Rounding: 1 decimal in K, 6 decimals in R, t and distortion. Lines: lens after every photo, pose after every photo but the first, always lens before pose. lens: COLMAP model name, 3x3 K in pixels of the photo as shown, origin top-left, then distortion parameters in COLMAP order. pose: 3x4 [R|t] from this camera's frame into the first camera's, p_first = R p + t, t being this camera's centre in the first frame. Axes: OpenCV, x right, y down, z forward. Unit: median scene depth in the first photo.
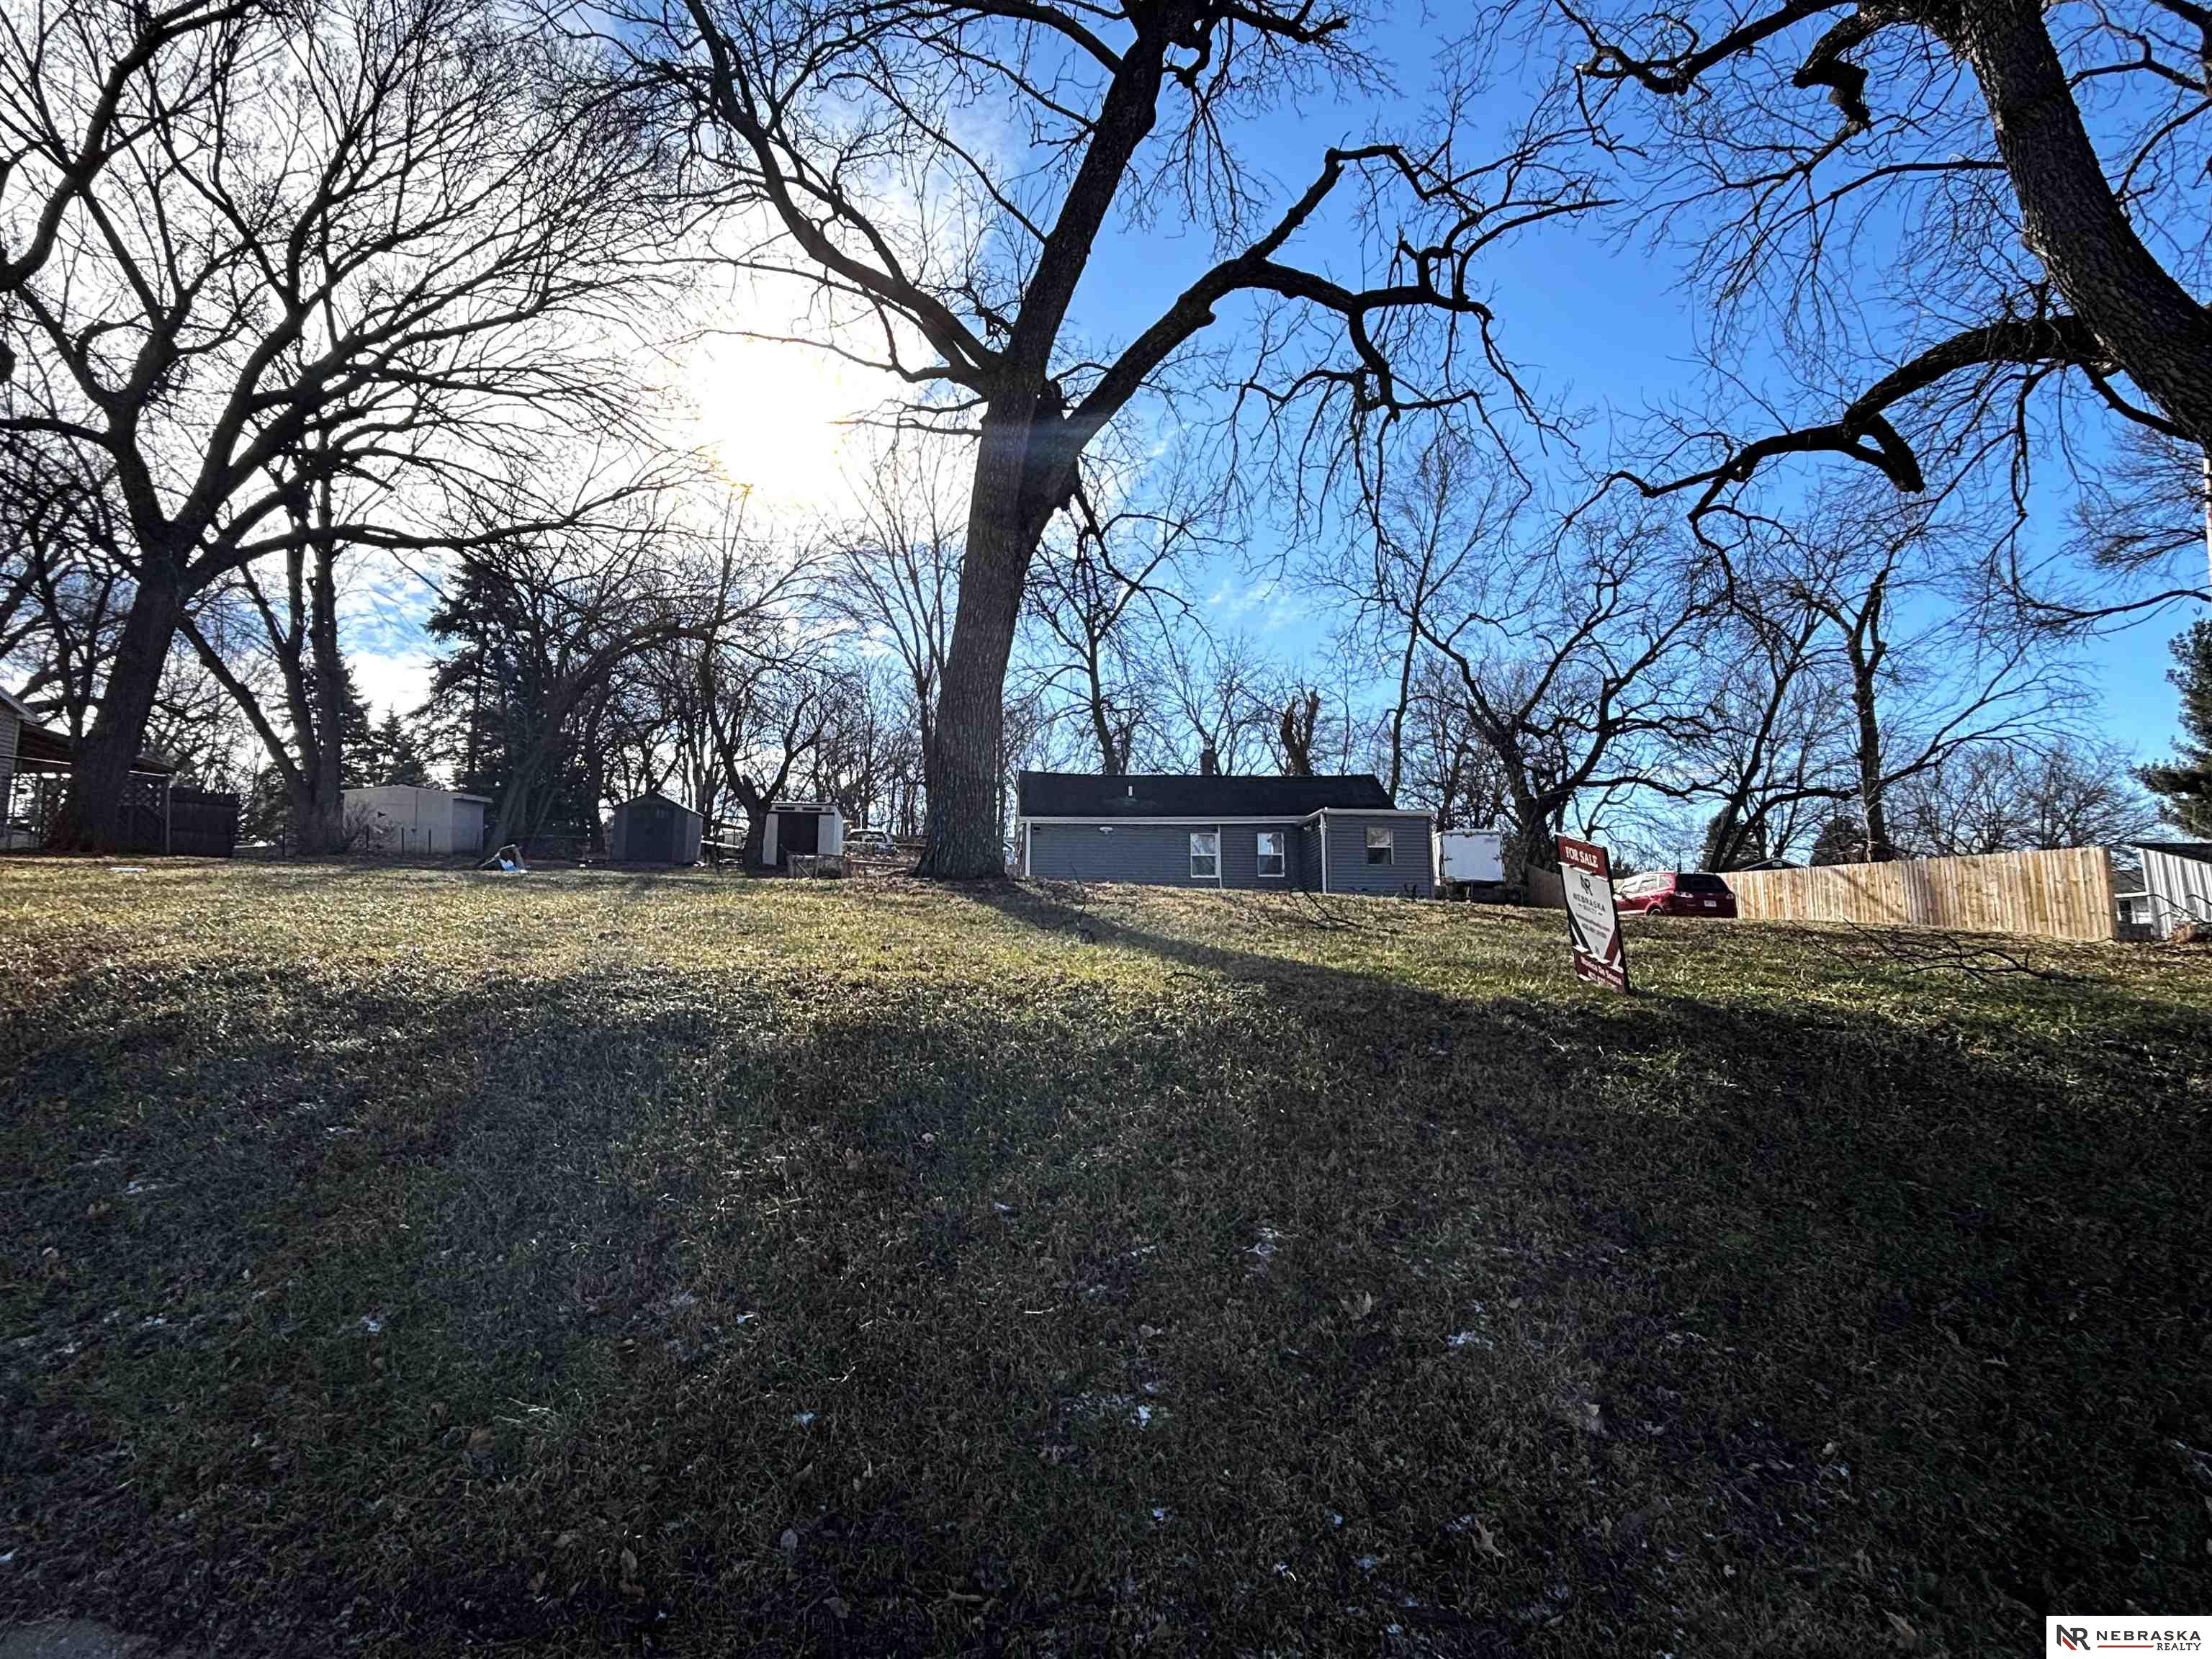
lens RADIAL K [[1101.7, 0, 1112.5], [0, 1101.7, 843.2], [0, 0, 1]] dist [0.002442, 0.000030]
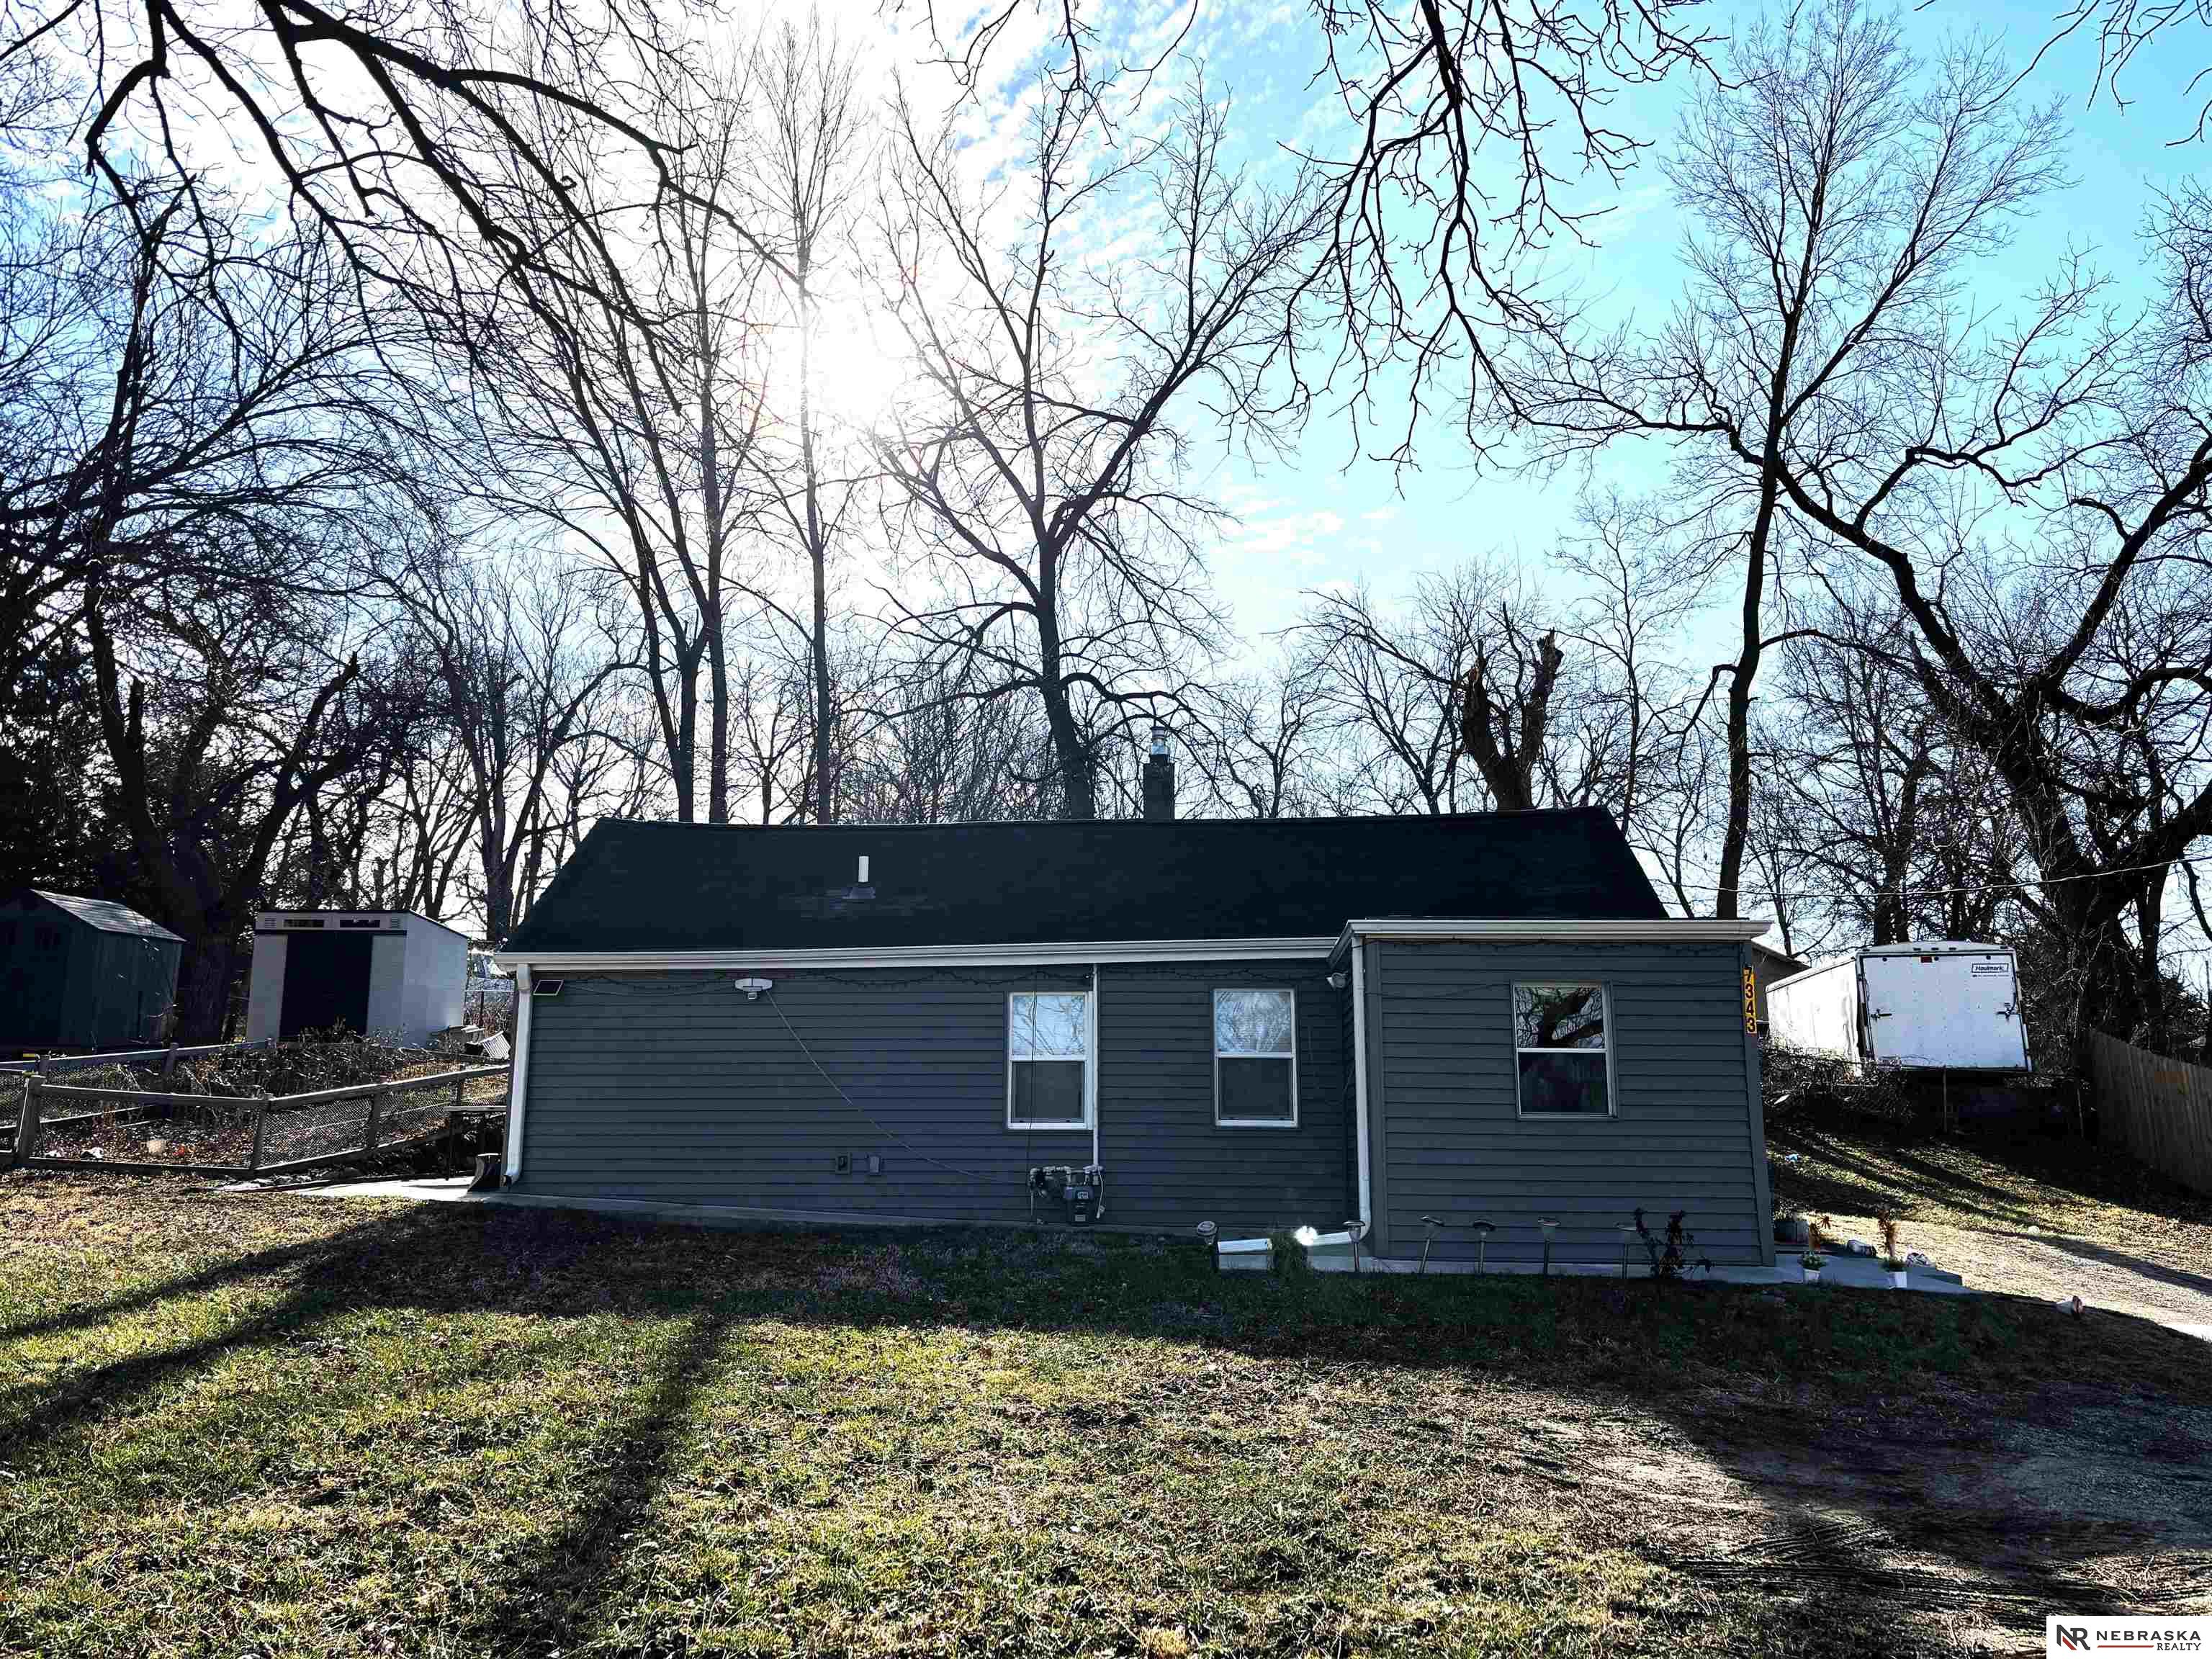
lens RADIAL K [[1671.0, 0, 1099.9], [0, 1671.0, 814.0], [0, 0, 1]] dist [0.040601, -0.042519]
pose [[0.987865, -0.023636, -0.153508, 0.102742], [0.011534, 0.996788, -0.079256, -0.013237], [0.154888, 0.076524, 0.984964, 0.293096]]
